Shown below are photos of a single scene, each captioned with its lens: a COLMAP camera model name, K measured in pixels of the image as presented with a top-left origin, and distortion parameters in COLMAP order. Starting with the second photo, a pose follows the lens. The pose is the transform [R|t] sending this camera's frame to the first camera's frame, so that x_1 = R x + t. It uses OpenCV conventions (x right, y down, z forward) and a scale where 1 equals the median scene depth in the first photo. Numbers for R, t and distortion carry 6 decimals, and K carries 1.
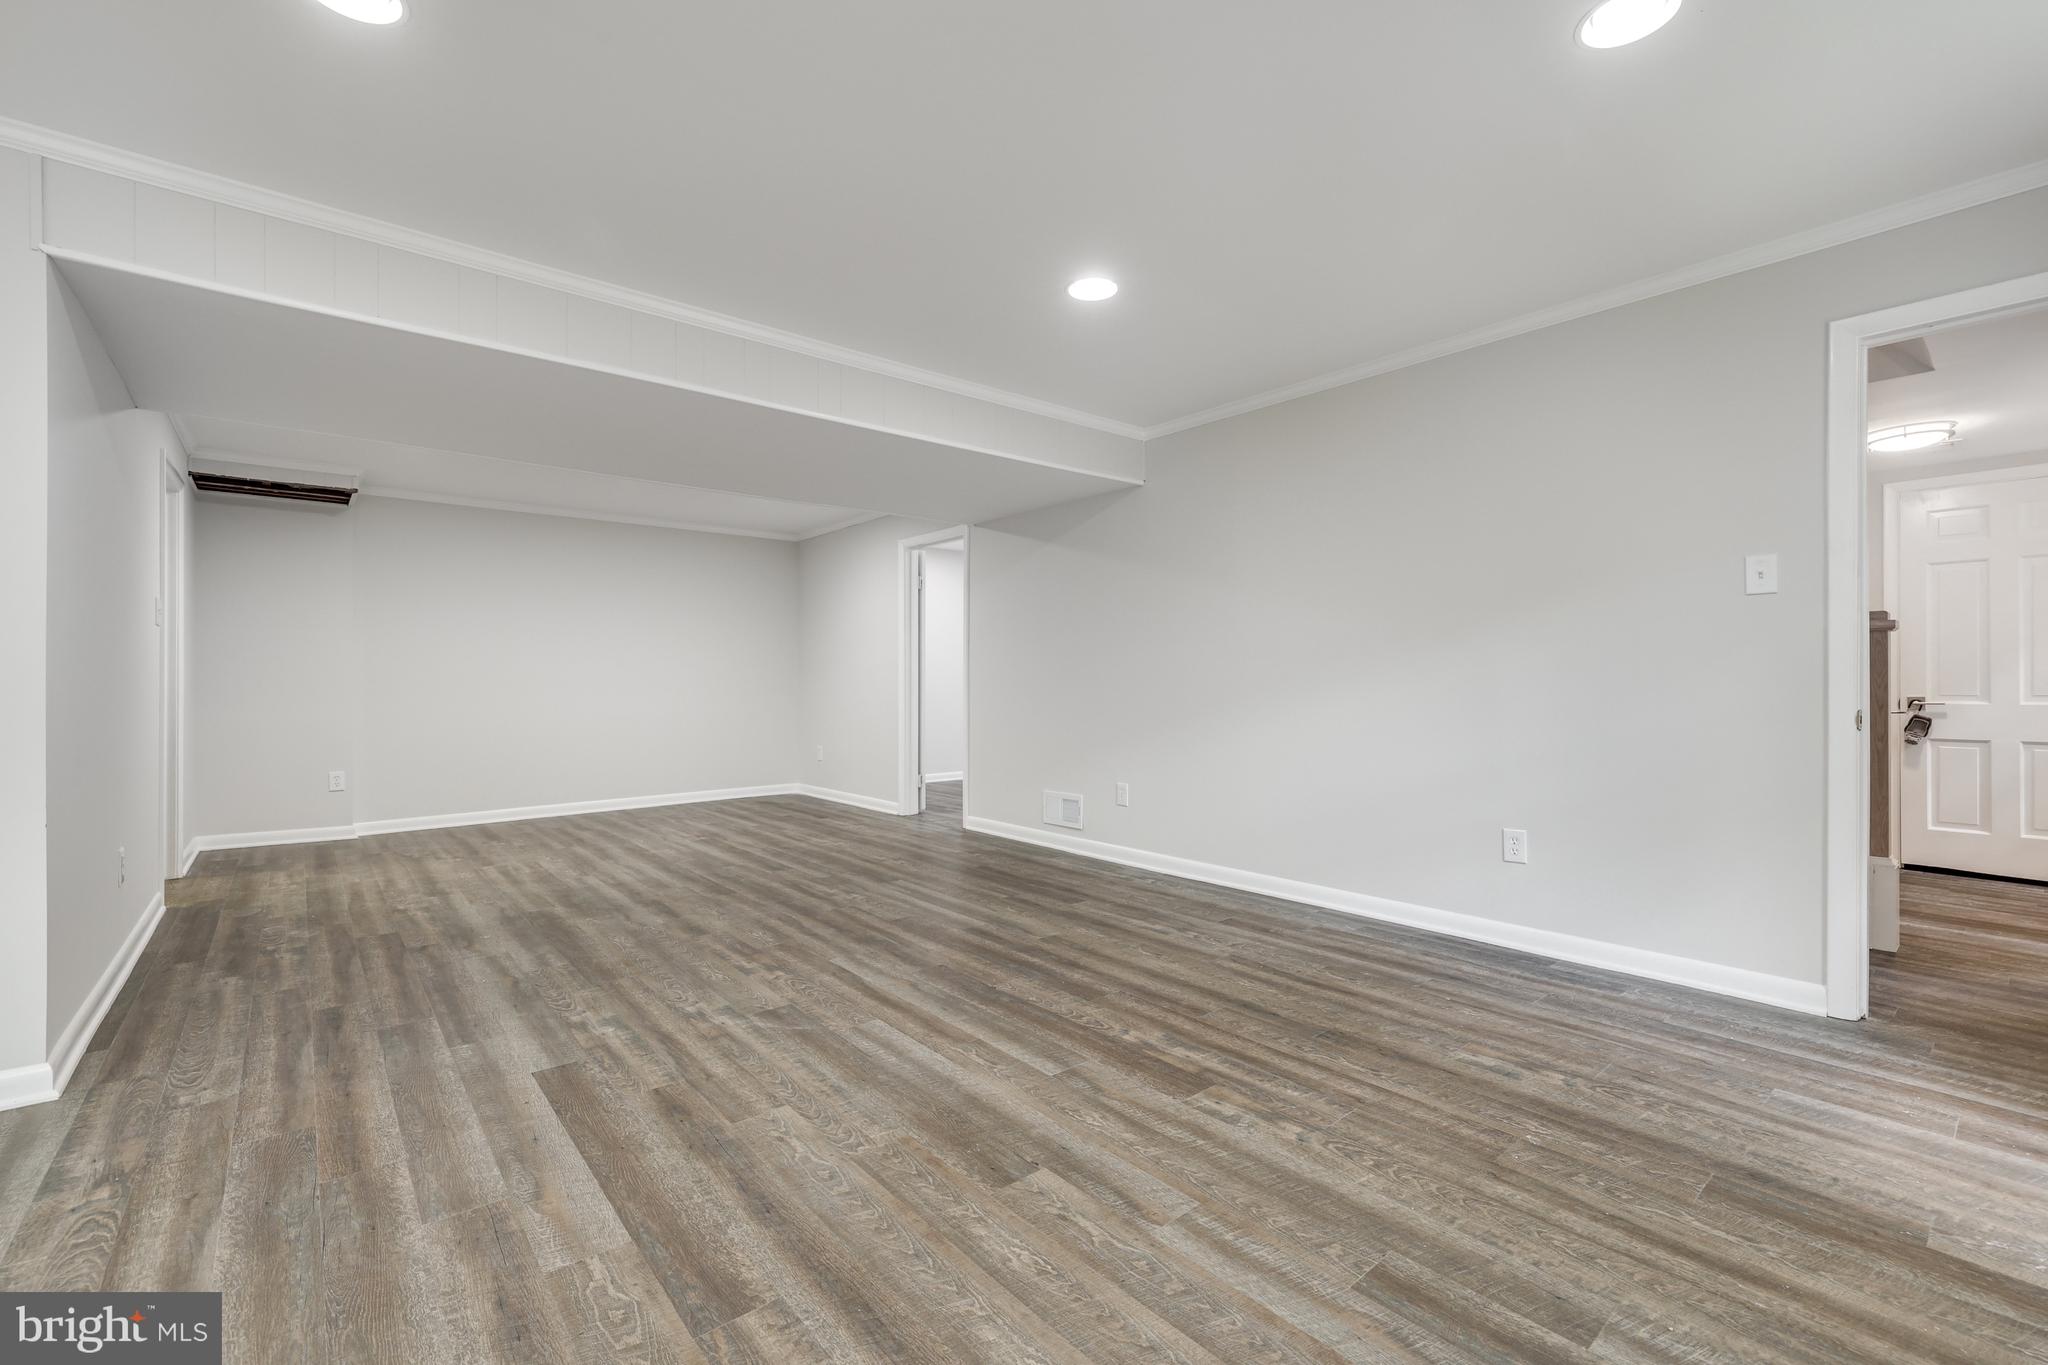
lens RADIAL K [[818.7, 0, 972.3], [0, 818.7, 678.2], [0, 0, 1]] dist [0.000513, 0.000255]
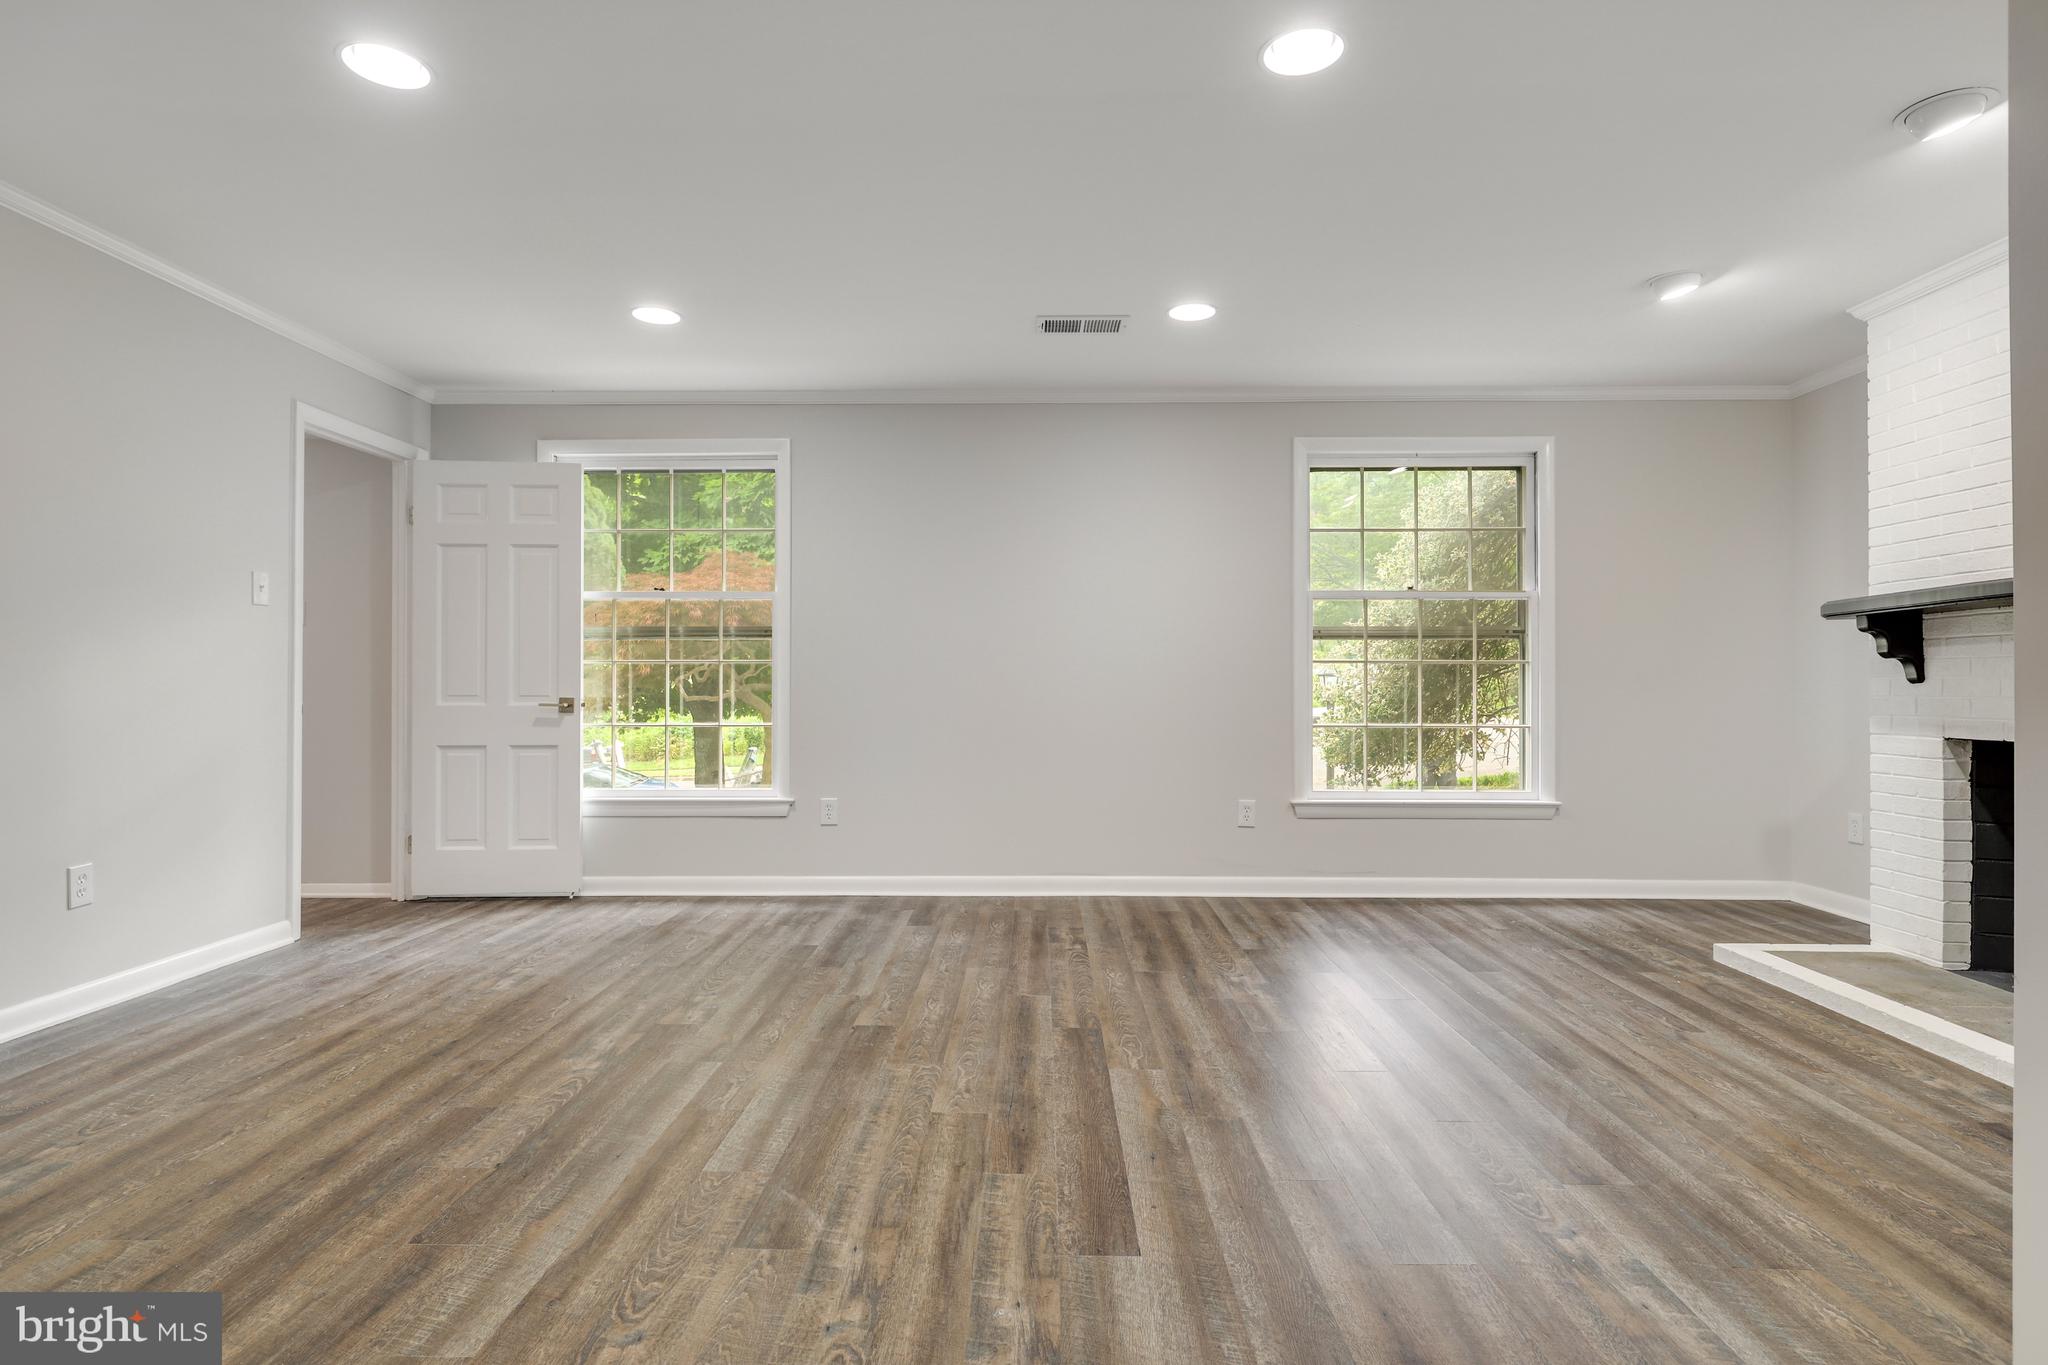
lens RADIAL K [[1245.9, 0, 1042.9], [0, 1245.9, 690.9], [0, 0, 1]] dist [0.002961, -0.000375]
pose [[-0.793073, -0.001744, 0.609124, -0.963098], [-0.002253, 0.999997, -0.000071, 0.014212], [-0.609123, -0.001429, -0.793075, 1.633101]]
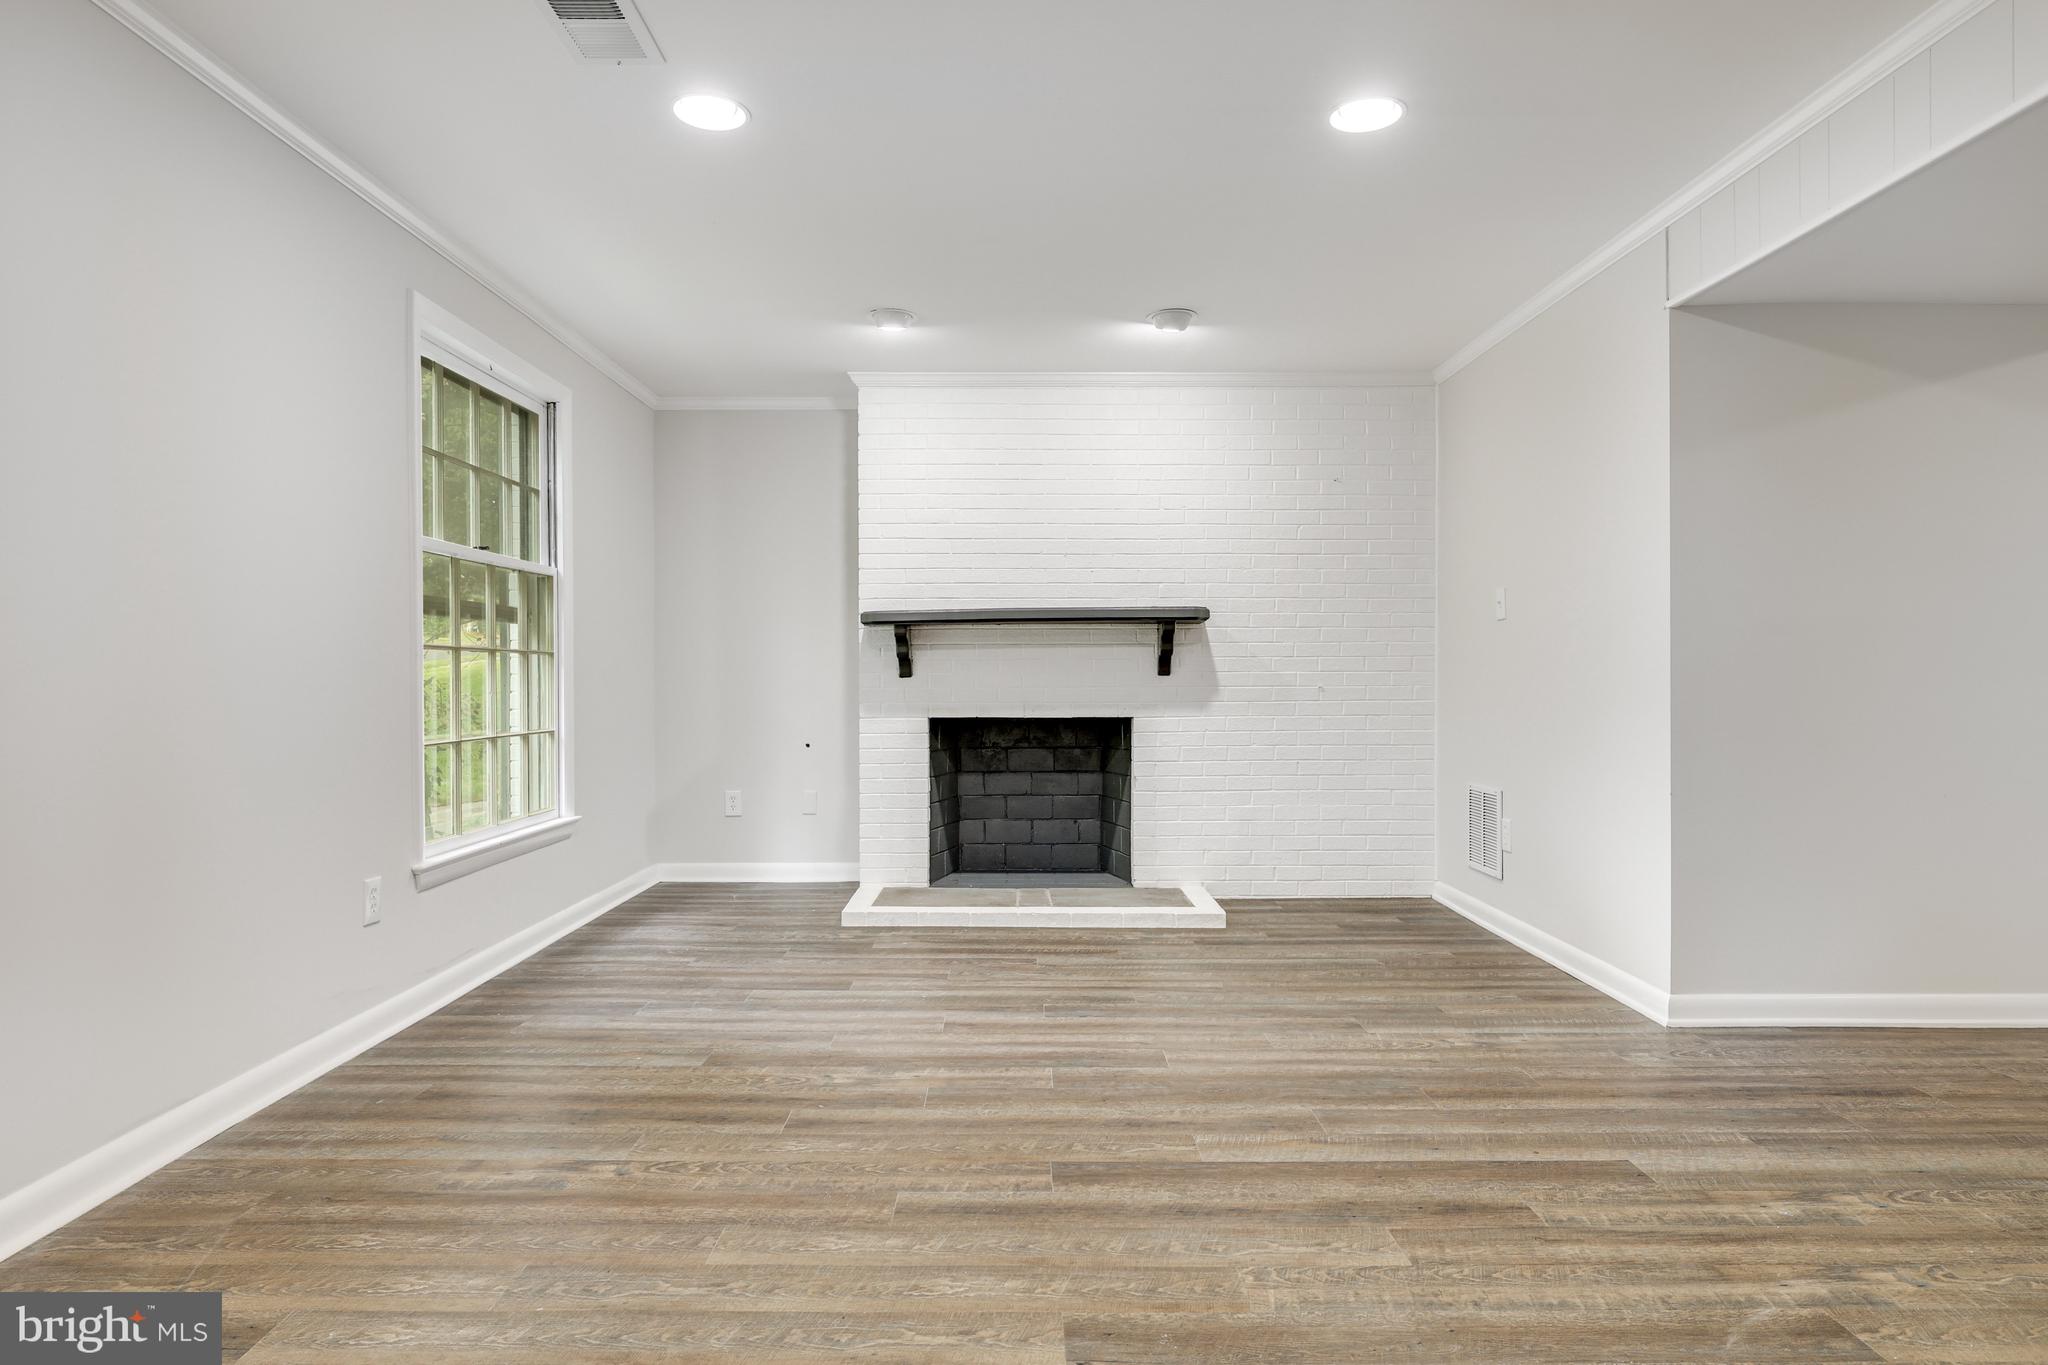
lens RADIAL K [[1149.9, 0, 1143.9], [0, 1149.9, 685.3], [0, 0, 1]] dist [0.002570, -0.000498]
pose [[-0.507388, 0.010172, -0.861658, 0.589601], [0.006962, 0.999946, 0.007705, 0.002578], [0.861690, -0.002089, -0.507431, 1.019517]]
